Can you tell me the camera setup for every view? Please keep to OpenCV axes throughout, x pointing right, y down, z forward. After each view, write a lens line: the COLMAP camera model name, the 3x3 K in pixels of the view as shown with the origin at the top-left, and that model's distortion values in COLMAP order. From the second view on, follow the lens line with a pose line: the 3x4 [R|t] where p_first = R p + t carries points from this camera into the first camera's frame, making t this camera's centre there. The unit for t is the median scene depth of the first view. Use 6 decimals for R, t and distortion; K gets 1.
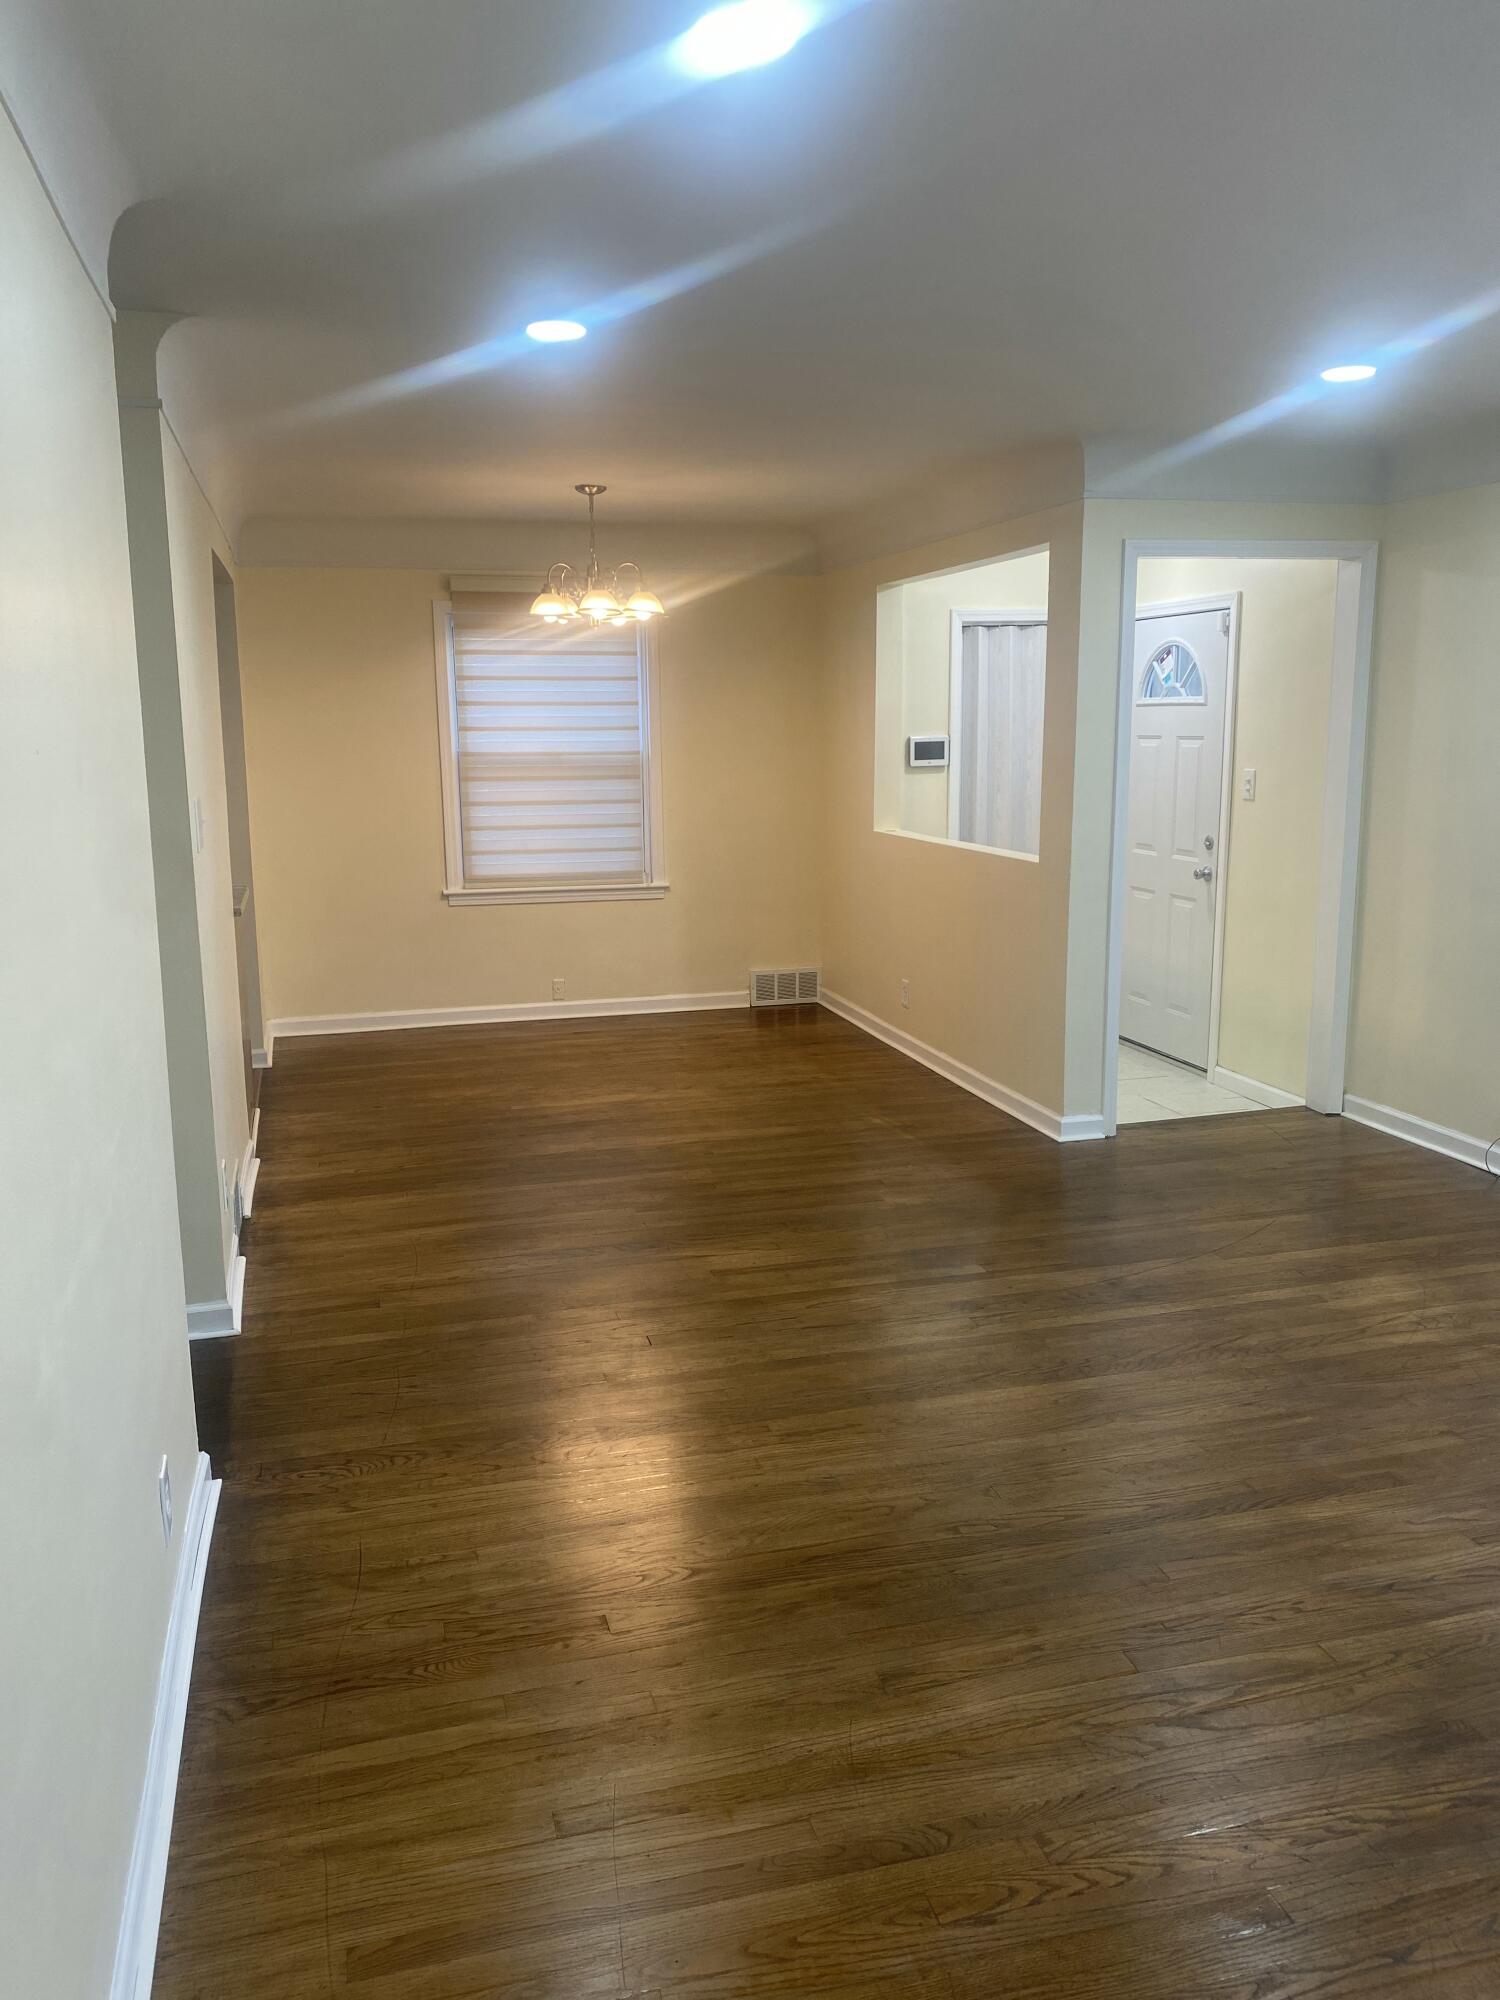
lens RADIAL K [[1542.3, 0, 760.8], [0, 1542.3, 1012.1], [0, 0, 1]] dist [0.055162, -0.060601]
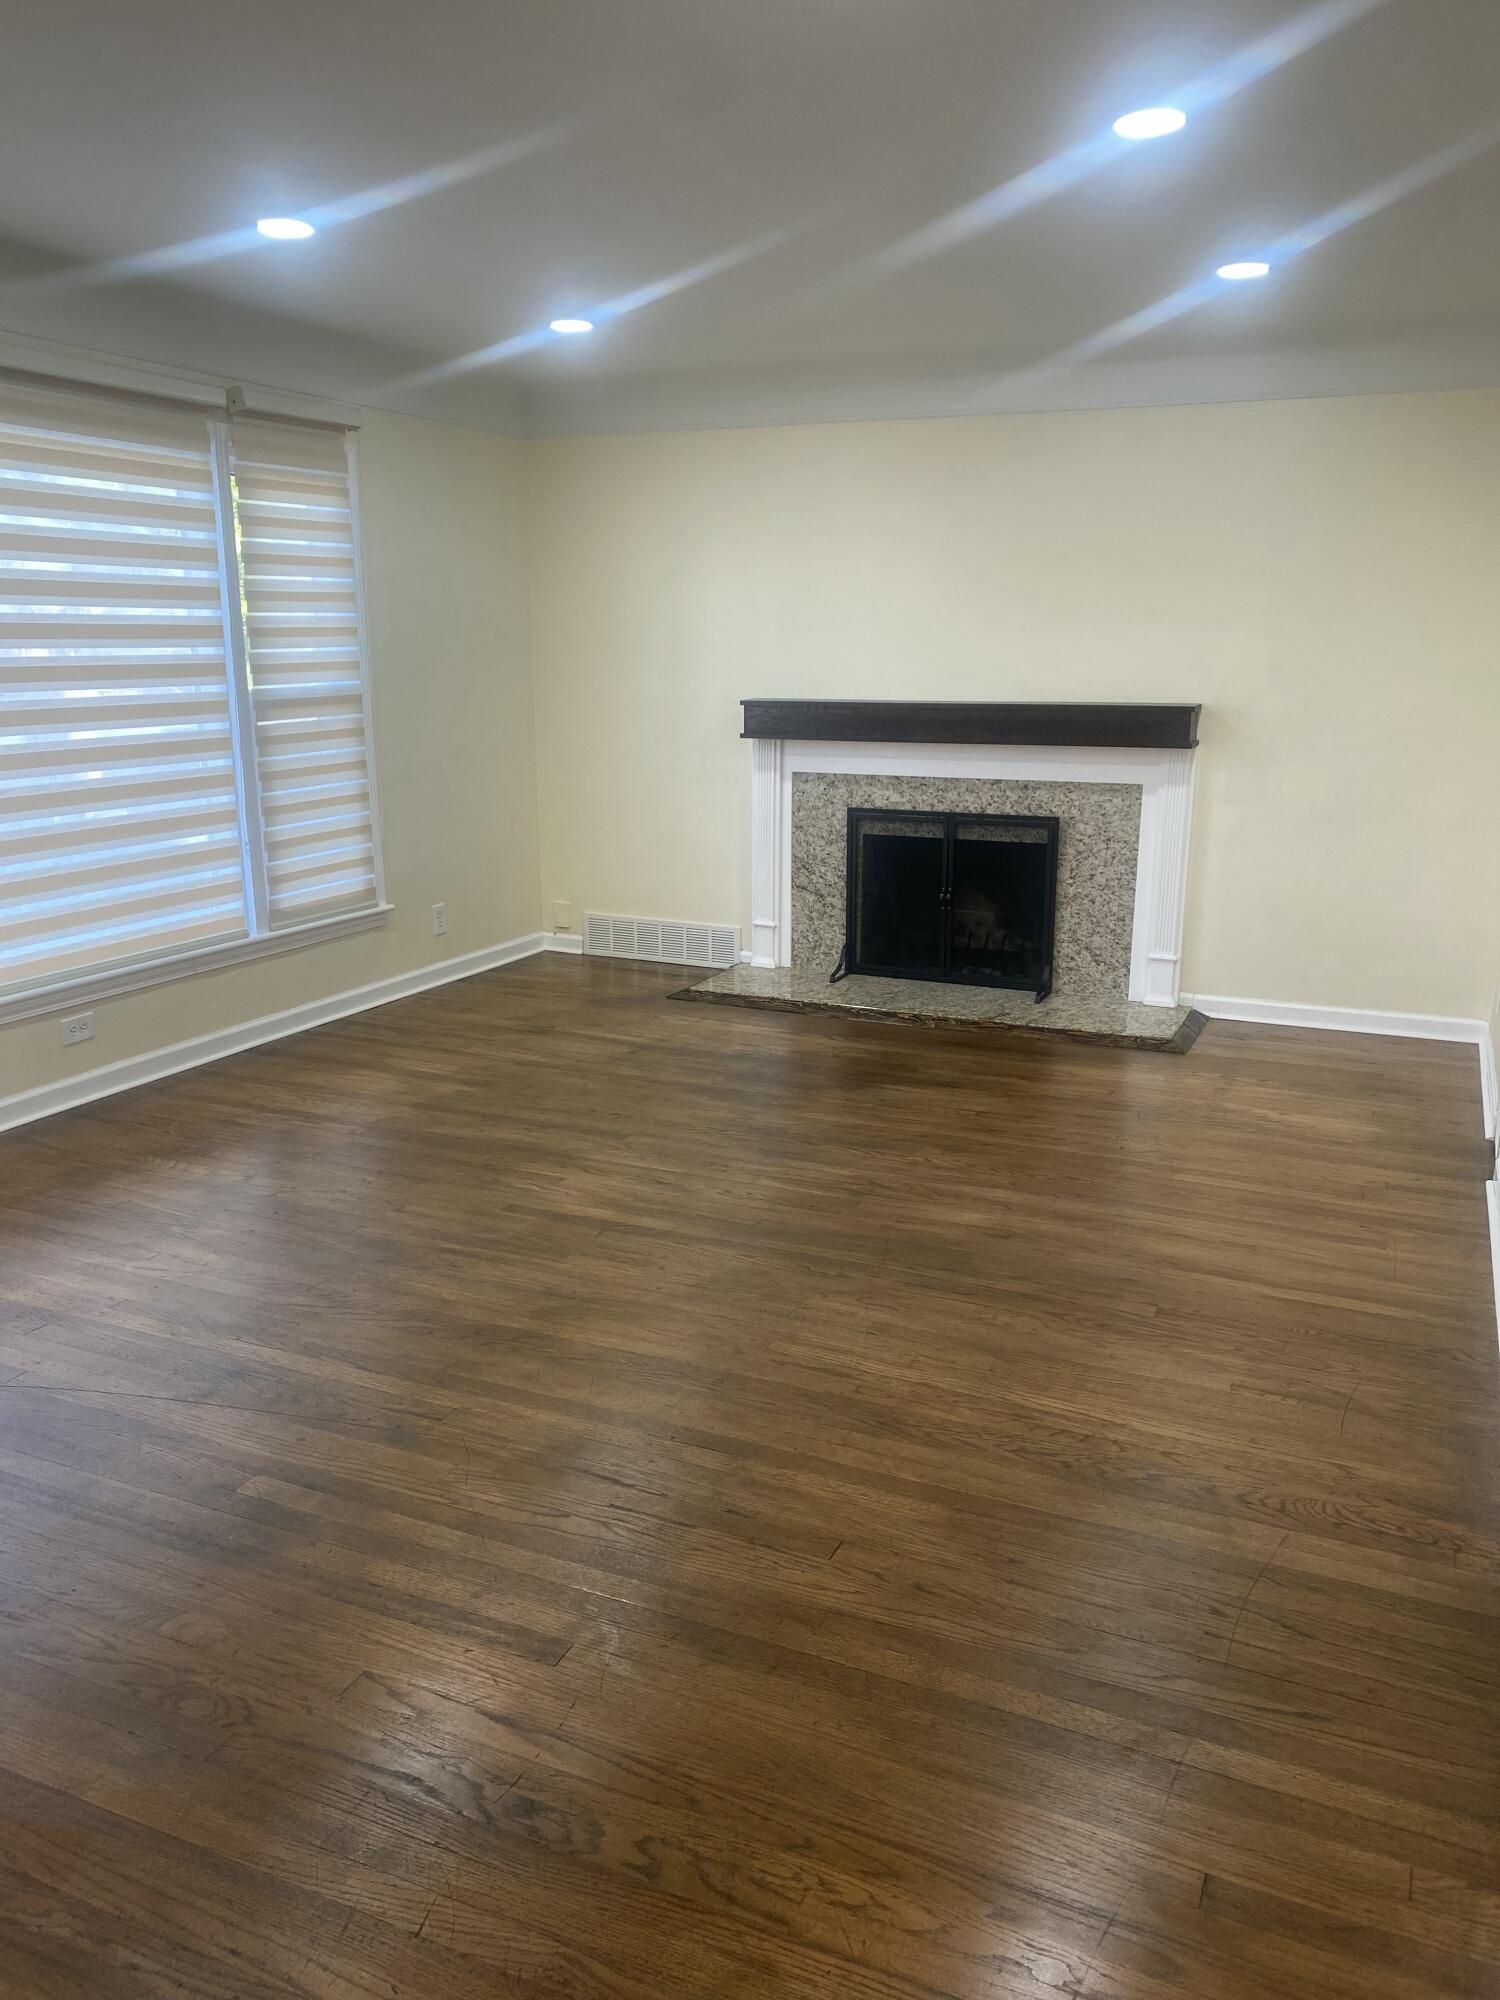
lens RADIAL K [[1542.3, 0, 765.6], [0, 1542.3, 993.0], [0, 0, 1]] dist [0.055162, -0.060601]
pose [[-0.775829, -0.135481, 0.616225, -0.481010], [0.122526, 0.925729, 0.357788, -0.272096], [-0.618932, 0.353087, -0.701608, 1.607028]]
